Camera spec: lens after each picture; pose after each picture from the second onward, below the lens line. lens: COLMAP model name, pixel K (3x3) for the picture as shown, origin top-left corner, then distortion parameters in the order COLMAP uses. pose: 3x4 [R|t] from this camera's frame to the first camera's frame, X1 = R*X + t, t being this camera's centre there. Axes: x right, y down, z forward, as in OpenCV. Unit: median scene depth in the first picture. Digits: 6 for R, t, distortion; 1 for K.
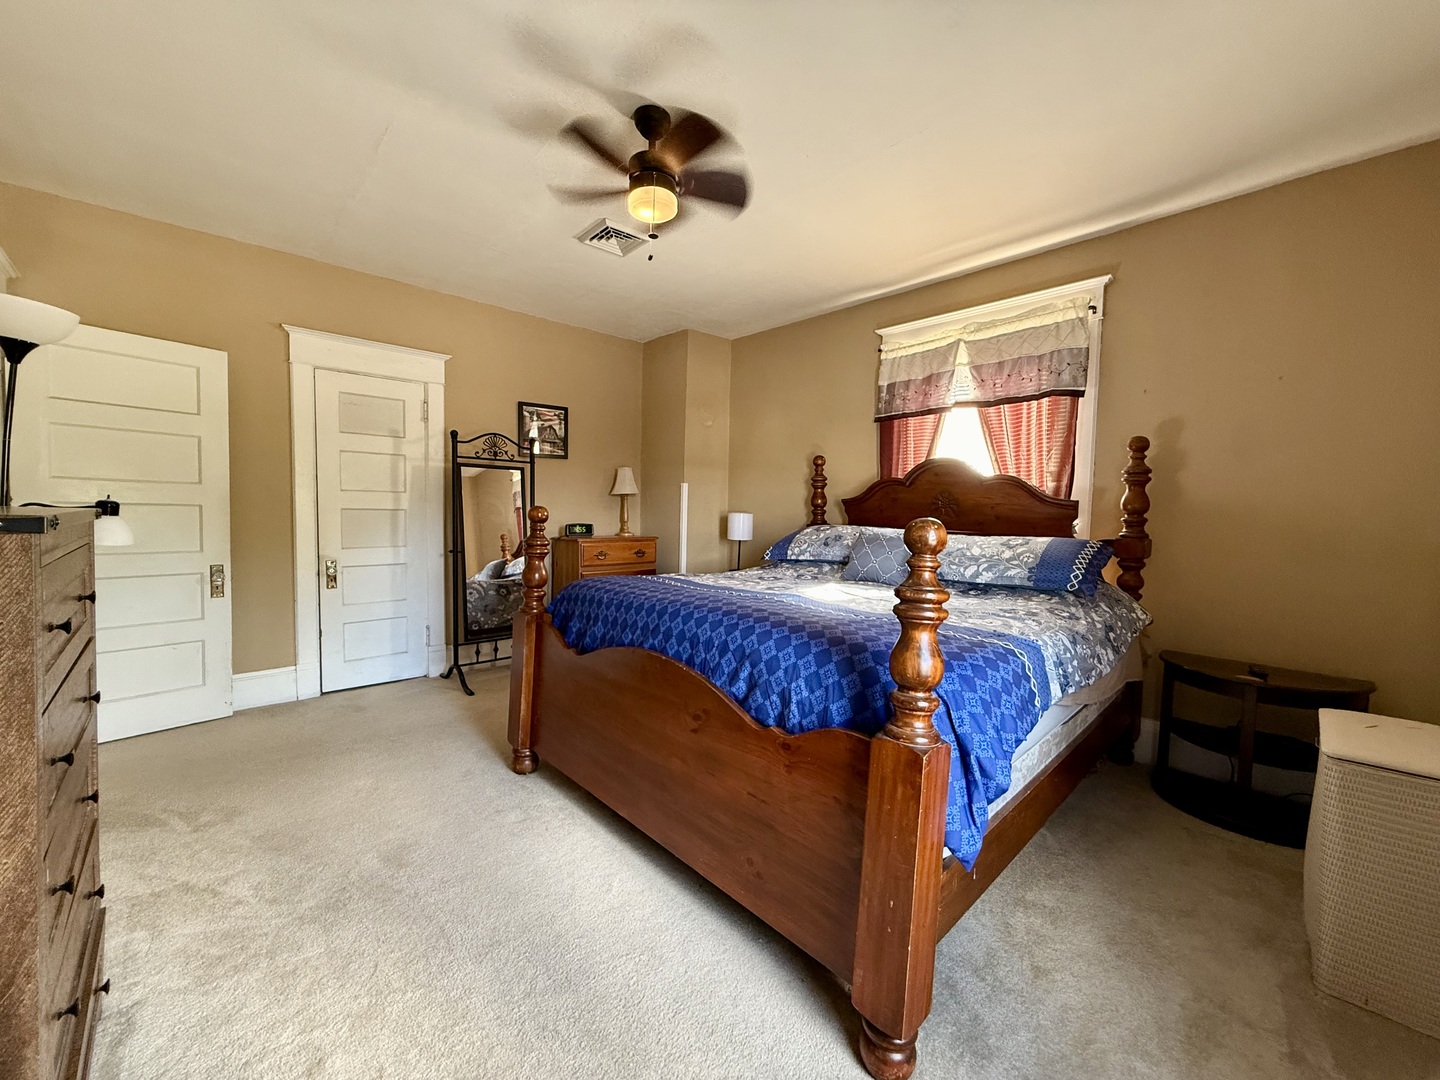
lens RADIAL K [[570.2, 0, 716.3], [0, 570.2, 538.0], [0, 0, 1]] dist [0.000334, -0.000077]
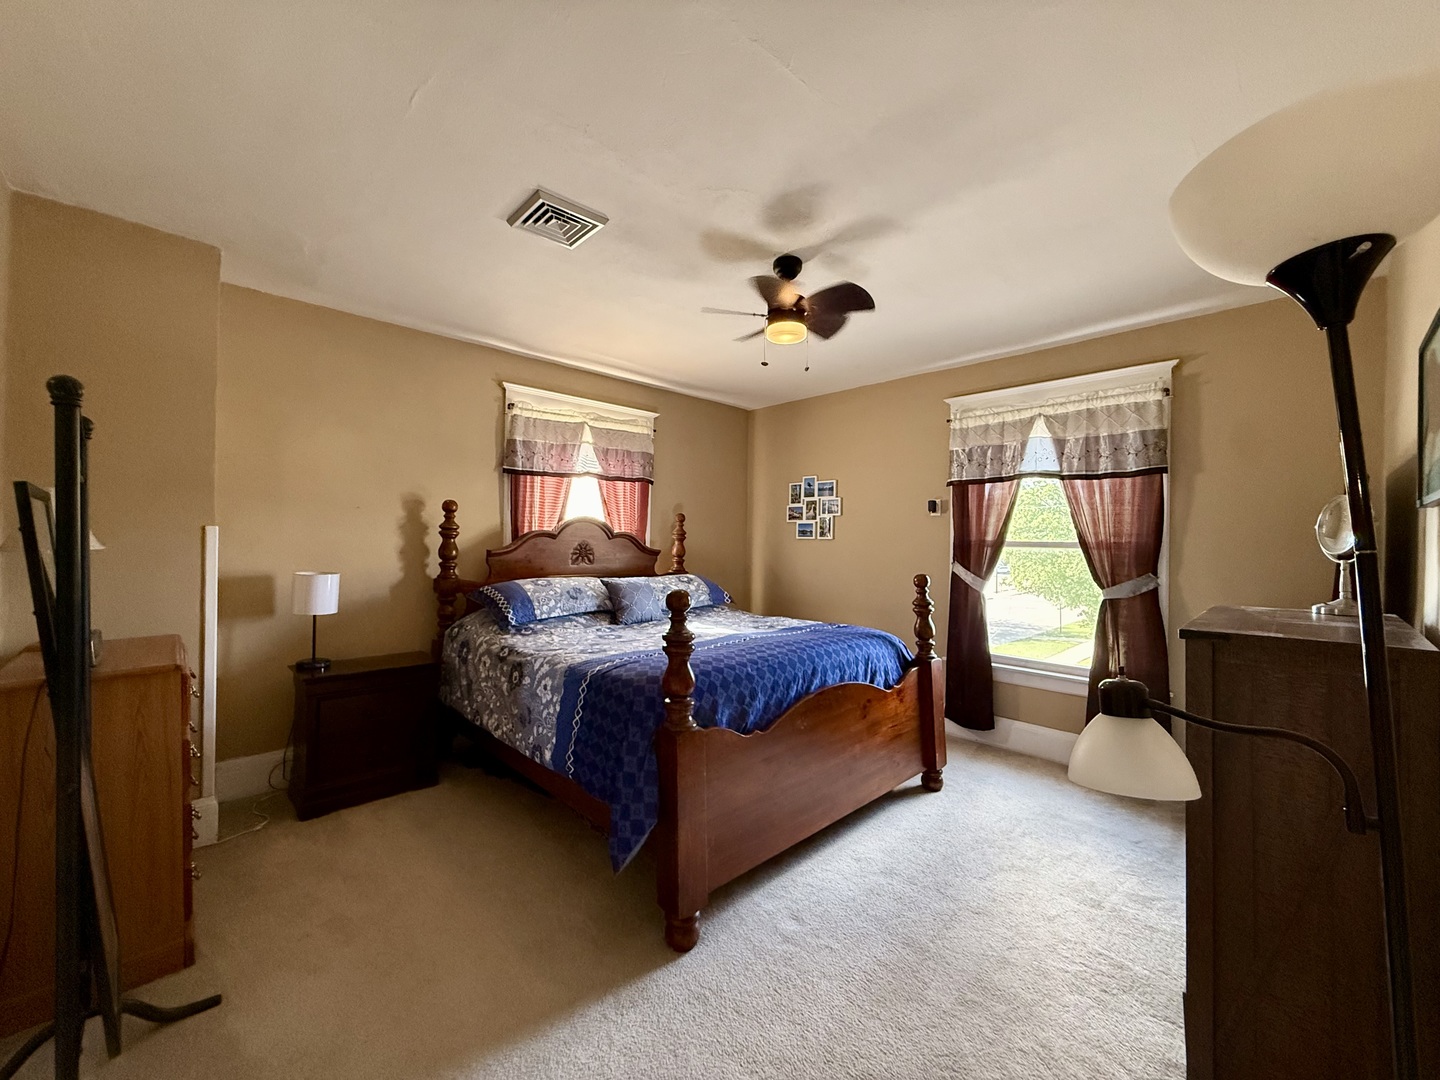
lens RADIAL K [[570.2, 0, 716.3], [0, 570.2, 538.0], [0, 0, 1]] dist [0.000334, -0.000077]
pose [[-0.011177, -0.019758, 0.999742, -0.819502], [0.038512, 0.999054, 0.020175, -0.105199], [-0.999196, 0.038728, -0.010405, 0.717698]]
